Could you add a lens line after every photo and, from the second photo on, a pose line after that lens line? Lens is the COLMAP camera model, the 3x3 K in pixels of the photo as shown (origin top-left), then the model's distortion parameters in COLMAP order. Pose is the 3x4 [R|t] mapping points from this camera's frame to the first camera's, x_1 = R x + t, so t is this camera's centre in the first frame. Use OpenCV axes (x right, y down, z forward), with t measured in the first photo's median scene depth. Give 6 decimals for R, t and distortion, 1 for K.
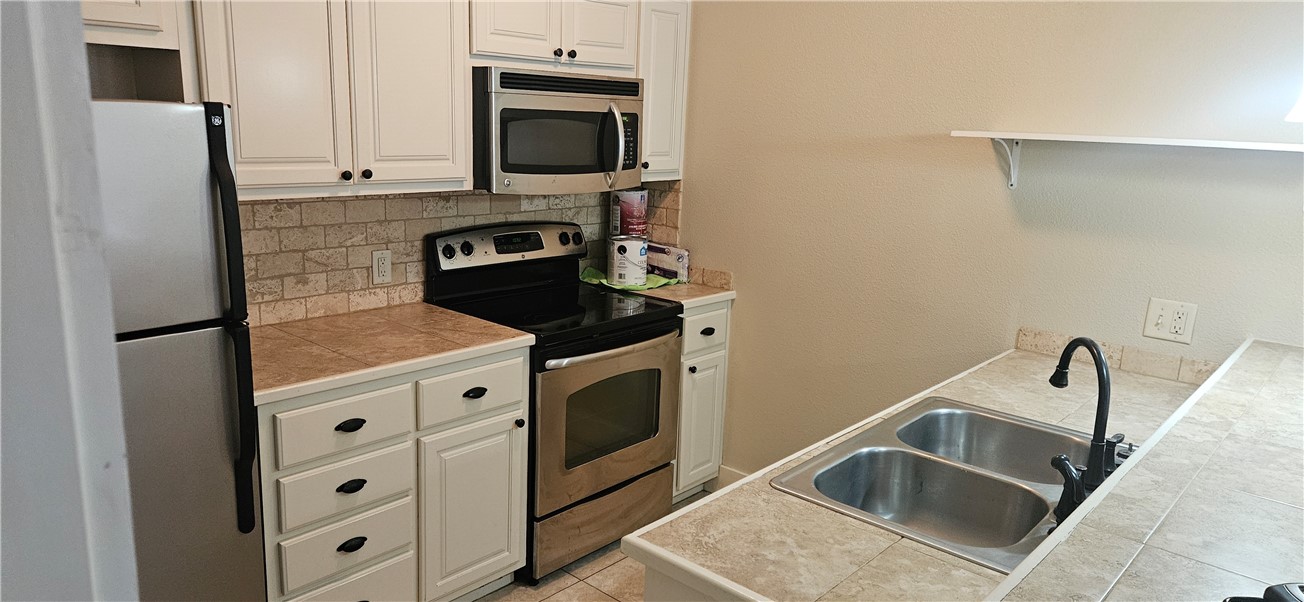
lens RADIAL K [[848.1, 0, 652.4], [0, 848.1, 297.9], [0, 0, 1]] dist [-0.000546, -0.000024]
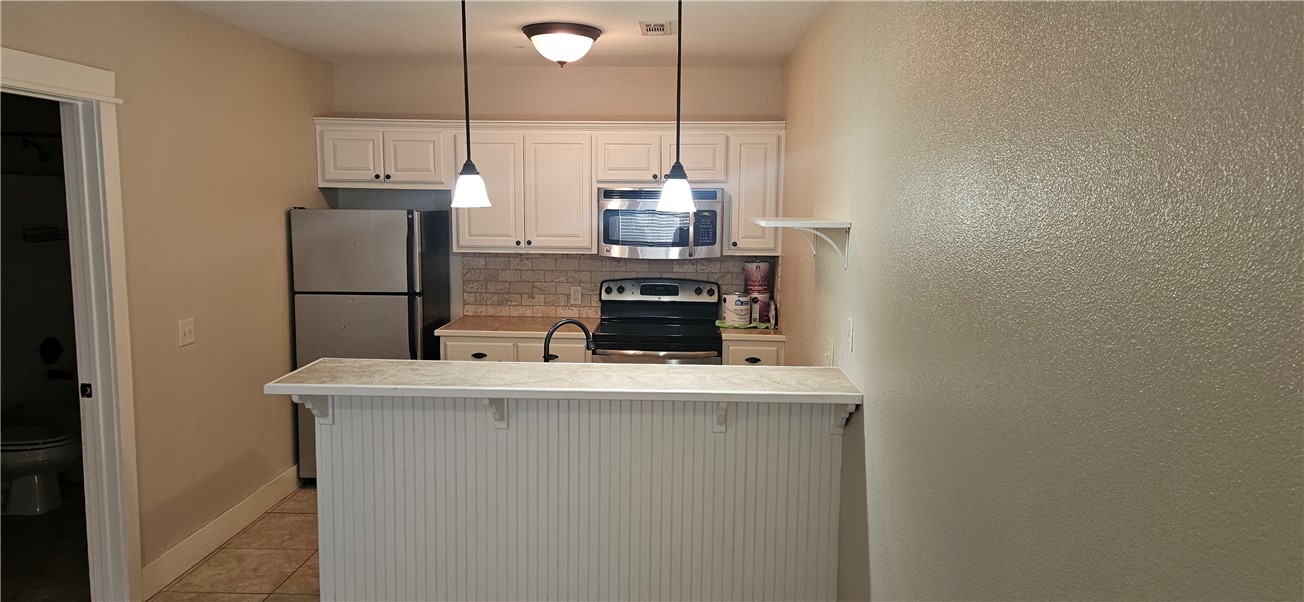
lens RADIAL K [[848.1, 0, 651.2], [0, 848.1, 303.0], [0, 0, 1]] dist [-0.000546, -0.000024]
pose [[0.646250, 0.058081, -0.760912, 1.186134], [-0.146024, 0.988087, -0.048598, 0.045371], [0.749024, 0.142518, 0.647033, -0.069712]]
